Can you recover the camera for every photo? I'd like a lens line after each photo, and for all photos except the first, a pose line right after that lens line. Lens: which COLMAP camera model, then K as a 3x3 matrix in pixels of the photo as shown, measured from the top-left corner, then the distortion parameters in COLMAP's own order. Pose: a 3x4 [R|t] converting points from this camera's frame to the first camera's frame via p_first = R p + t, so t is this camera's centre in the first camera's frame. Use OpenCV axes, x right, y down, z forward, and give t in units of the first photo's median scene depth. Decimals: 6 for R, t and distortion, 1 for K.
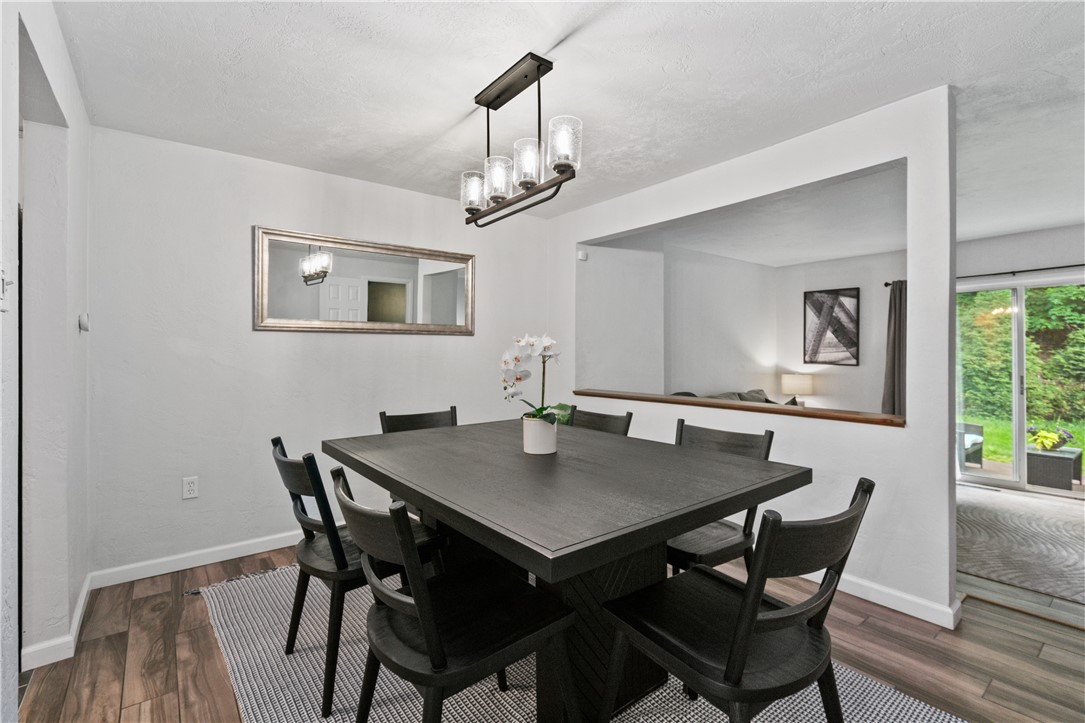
lens RADIAL K [[493.3, 0, 553.9], [0, 493.3, 352.0], [0, 0, 1]] dist [-0.000310, 0.000568]
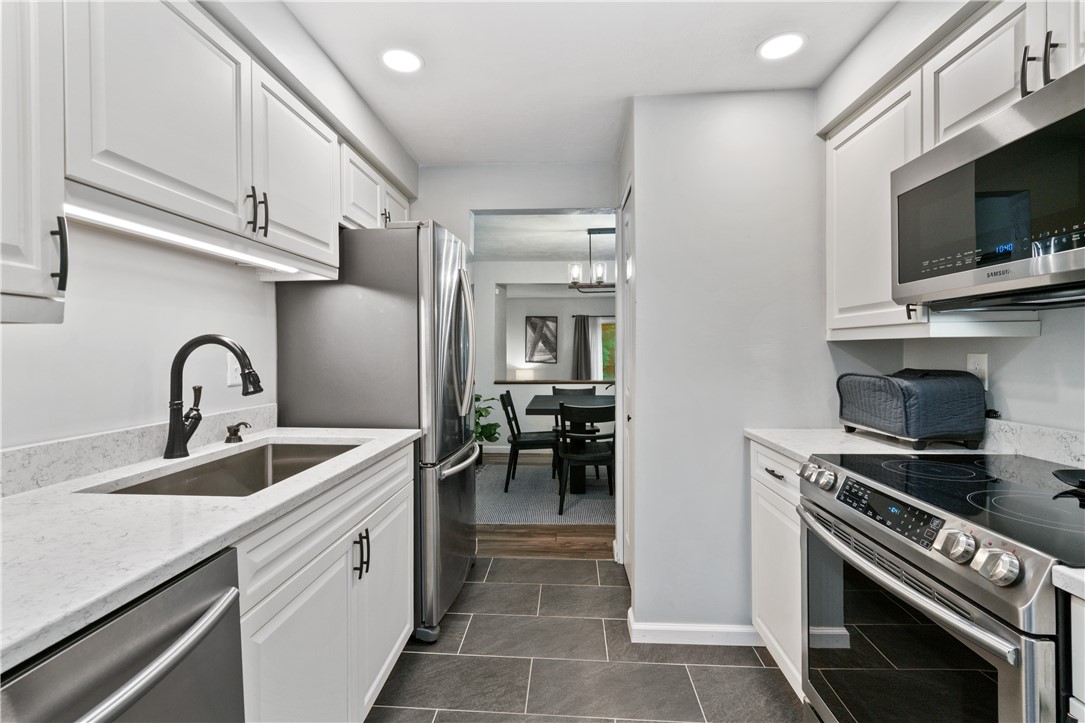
lens RADIAL K [[493.3, 0, 537.9], [0, 493.3, 353.8], [0, 0, 1]] dist [-0.000310, 0.000568]
pose [[0.676356, -0.006725, 0.736544, -0.652133], [0.005427, 0.999977, 0.004147, -0.011088], [-0.736554, 0.001192, 0.676377, -0.080731]]
